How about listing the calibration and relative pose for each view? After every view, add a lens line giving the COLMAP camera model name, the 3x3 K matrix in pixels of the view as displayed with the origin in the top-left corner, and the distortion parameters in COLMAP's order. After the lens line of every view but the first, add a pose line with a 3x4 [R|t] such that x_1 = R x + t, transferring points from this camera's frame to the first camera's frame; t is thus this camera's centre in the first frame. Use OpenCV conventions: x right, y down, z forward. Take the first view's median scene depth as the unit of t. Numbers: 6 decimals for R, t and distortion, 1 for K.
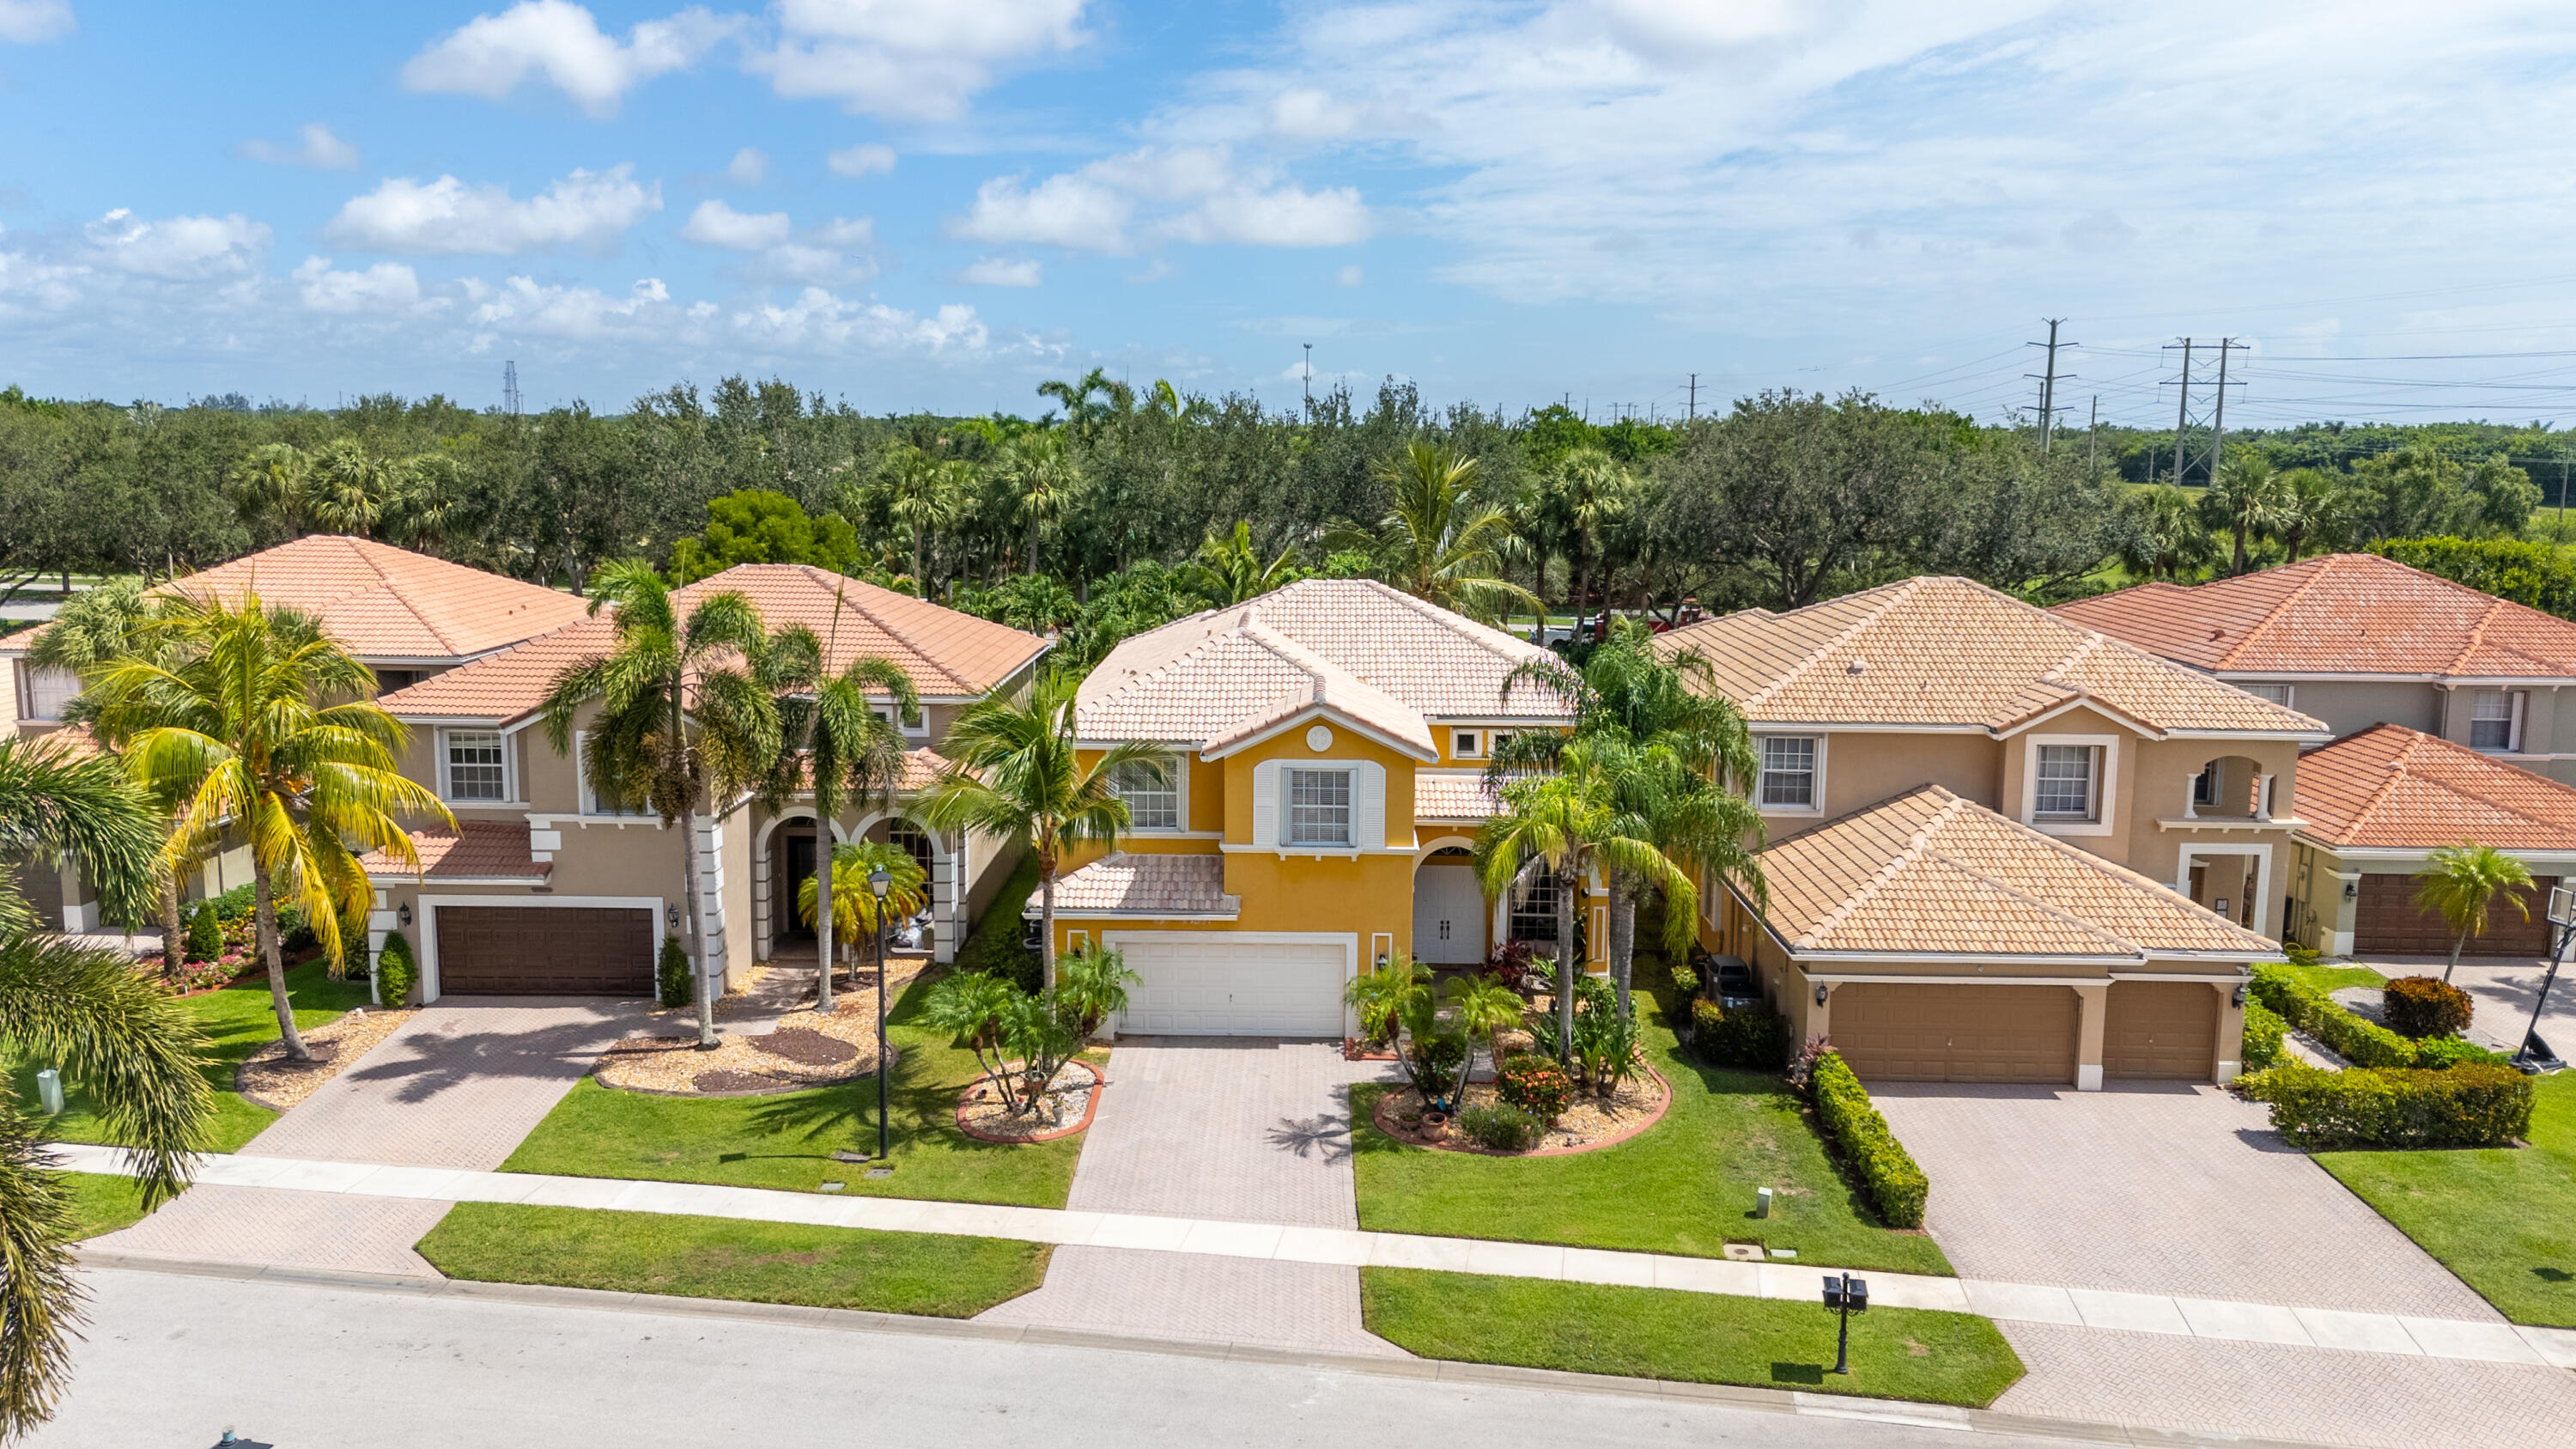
lens RADIAL K [[1926.9, 0, 1296.9], [0, 1926.9, 719.8], [0, 0, 1]] dist [0.055560, -0.041362]
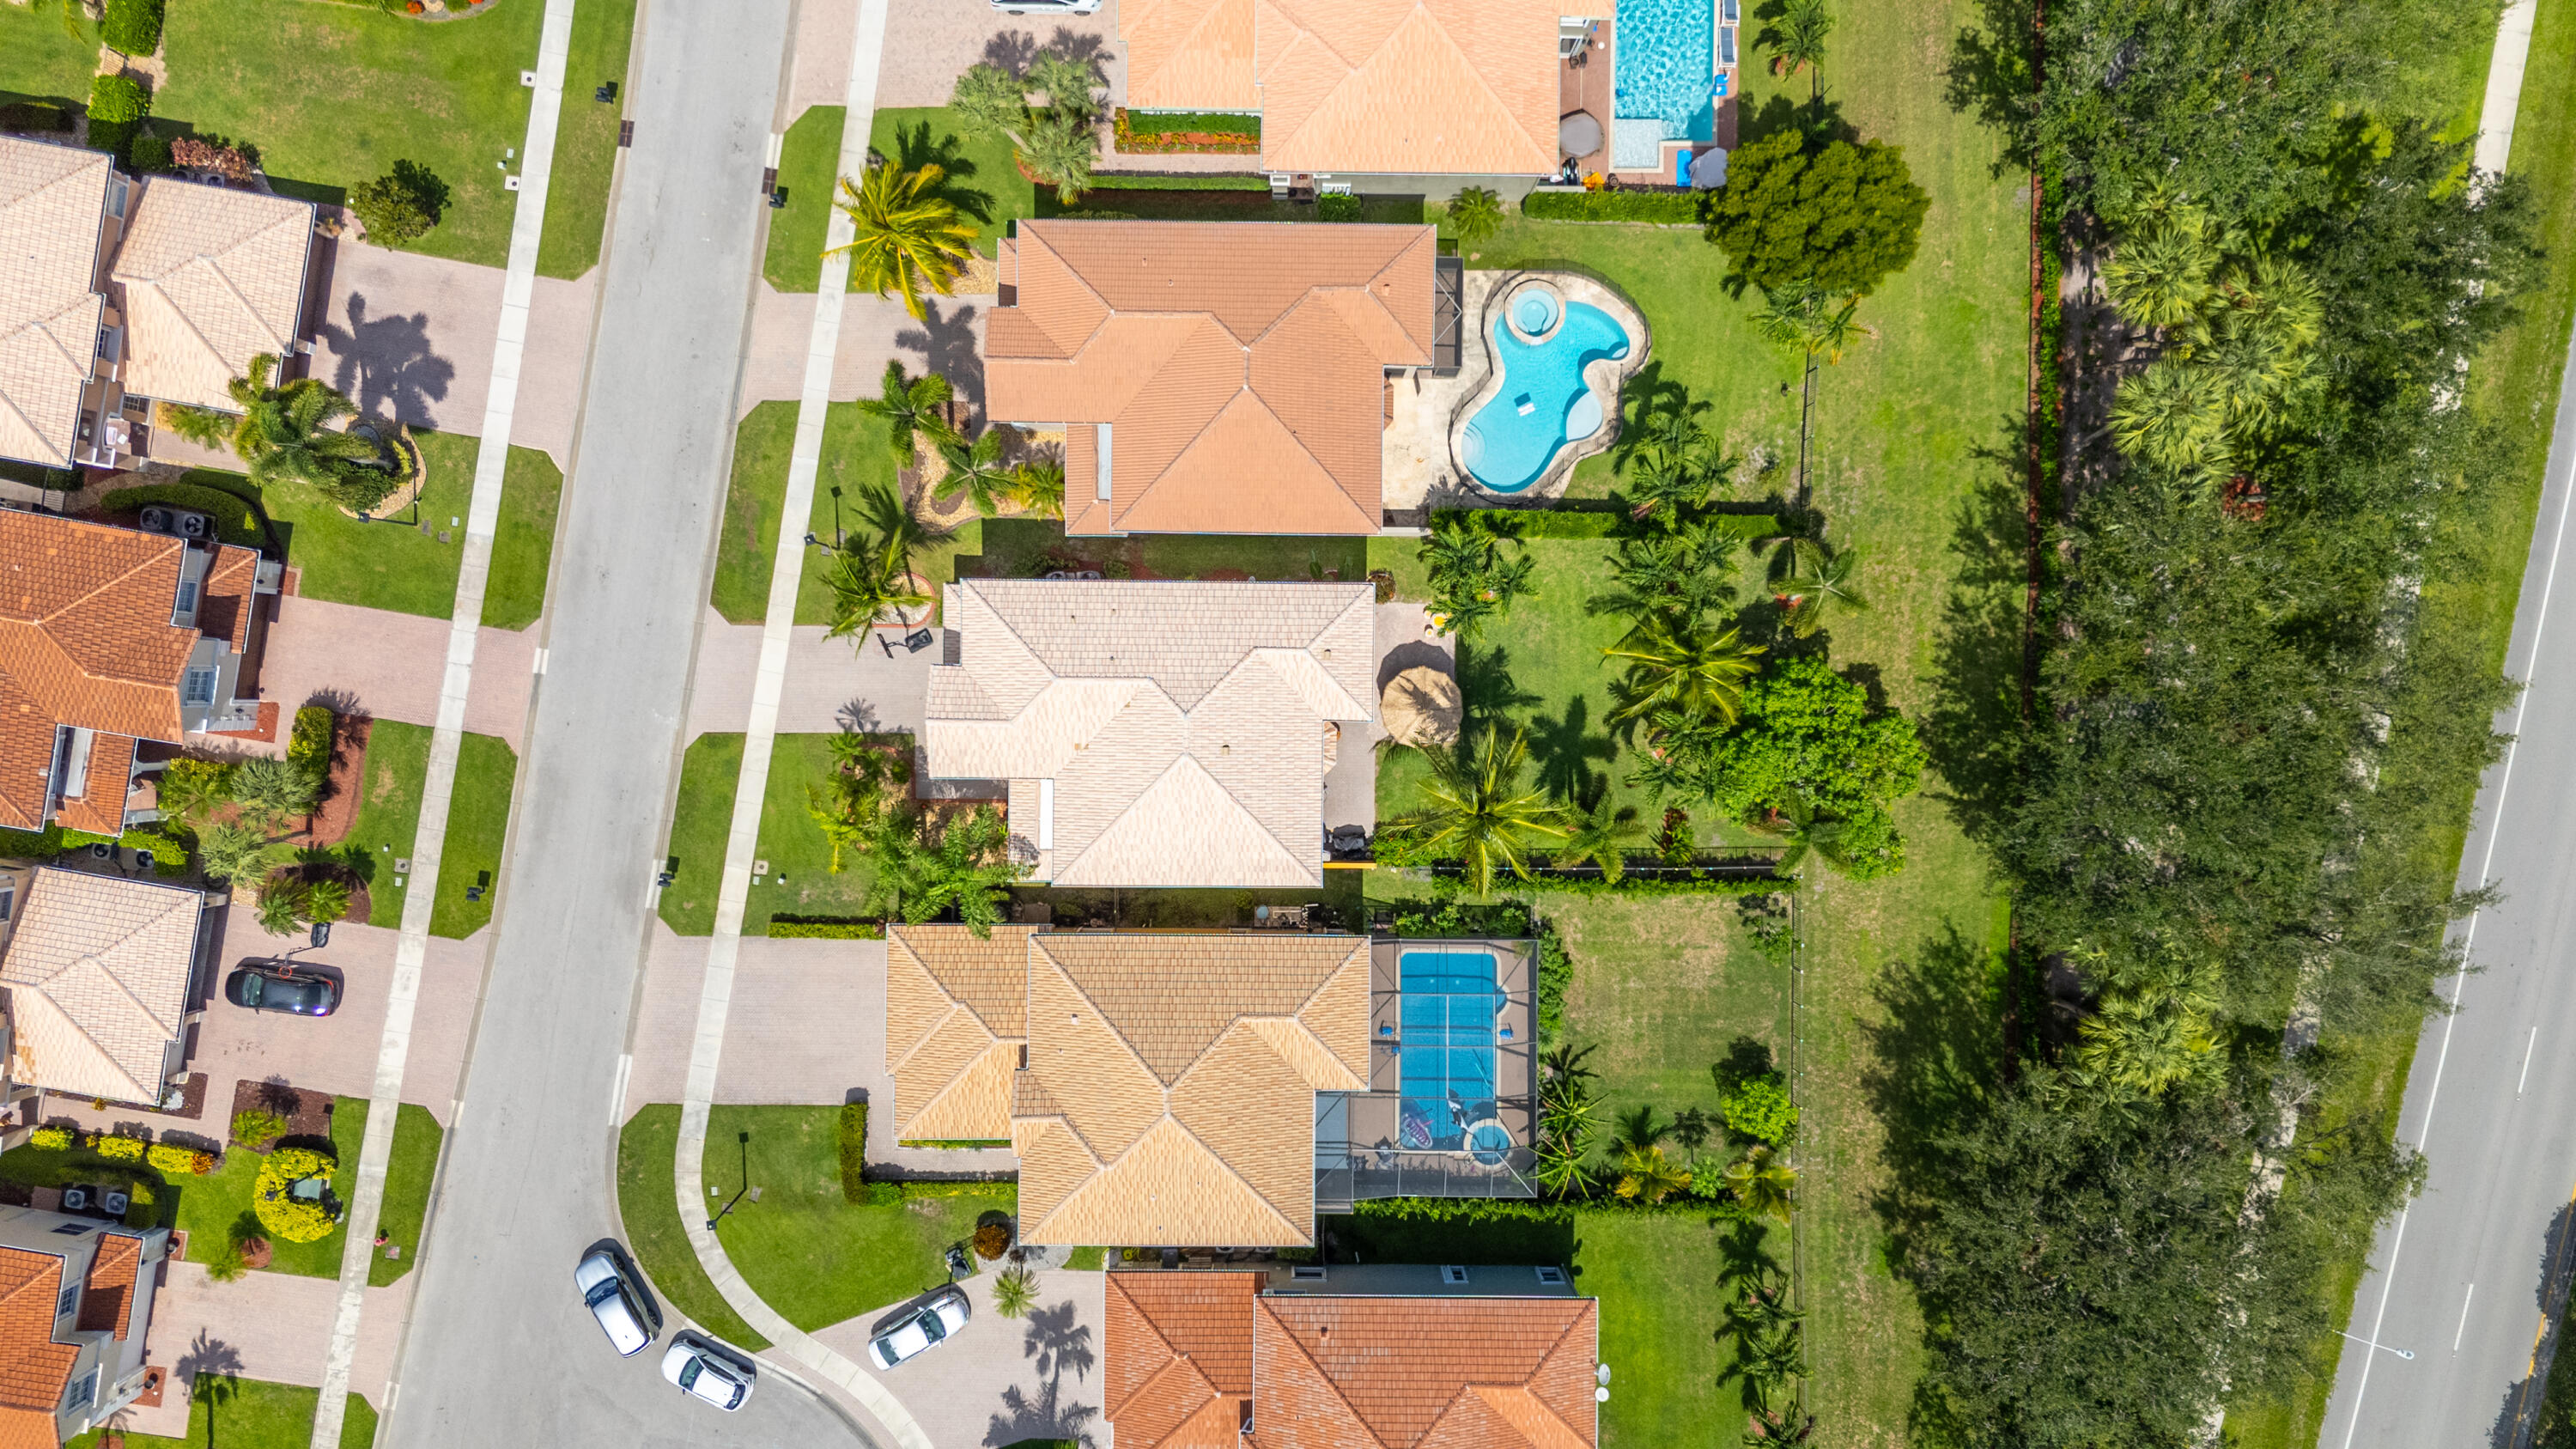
lens RADIAL K [[1926.9, 0, 1296.9], [0, 1926.9, 719.8], [0, 0, 1]] dist [0.055560, -0.041362]
pose [[0.000174, 0.999997, 0.002580, 0.004508], [-0.152369, -0.002523, 0.988321, -2.169557], [0.988324, -0.000565, 0.152368, 1.098342]]
